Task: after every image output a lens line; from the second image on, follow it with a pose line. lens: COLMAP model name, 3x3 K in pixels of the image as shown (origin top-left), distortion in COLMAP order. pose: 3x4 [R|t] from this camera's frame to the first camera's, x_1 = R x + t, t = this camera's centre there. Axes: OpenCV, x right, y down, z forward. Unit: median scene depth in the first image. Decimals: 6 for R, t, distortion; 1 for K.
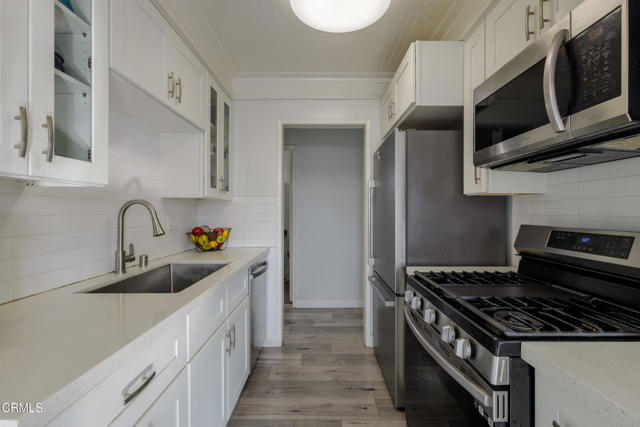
lens RADIAL K [[290.3, 0, 325.9], [0, 290.3, 211.6], [0, 0, 1]] dist [0.020256, 0.000142]
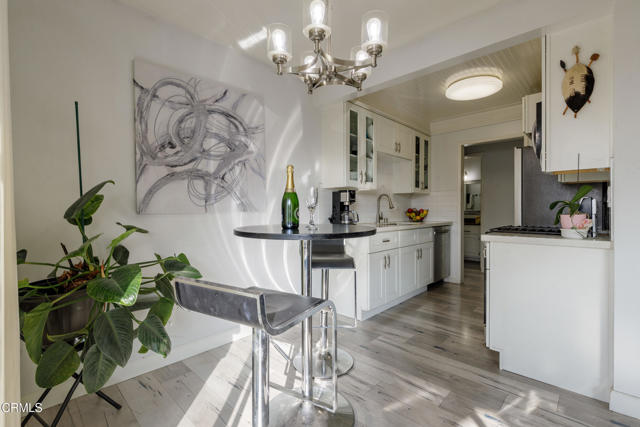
lens RADIAL K [[290.3, 0, 321.9], [0, 290.3, 212.9], [0, 0, 1]] dist [0.020256, 0.000142]
pose [[0.718383, 0.007688, -0.695605, 0.489058], [0.000516, 0.999933, 0.011585, 0.062508], [0.695647, -0.008681, 0.718331, -0.802816]]
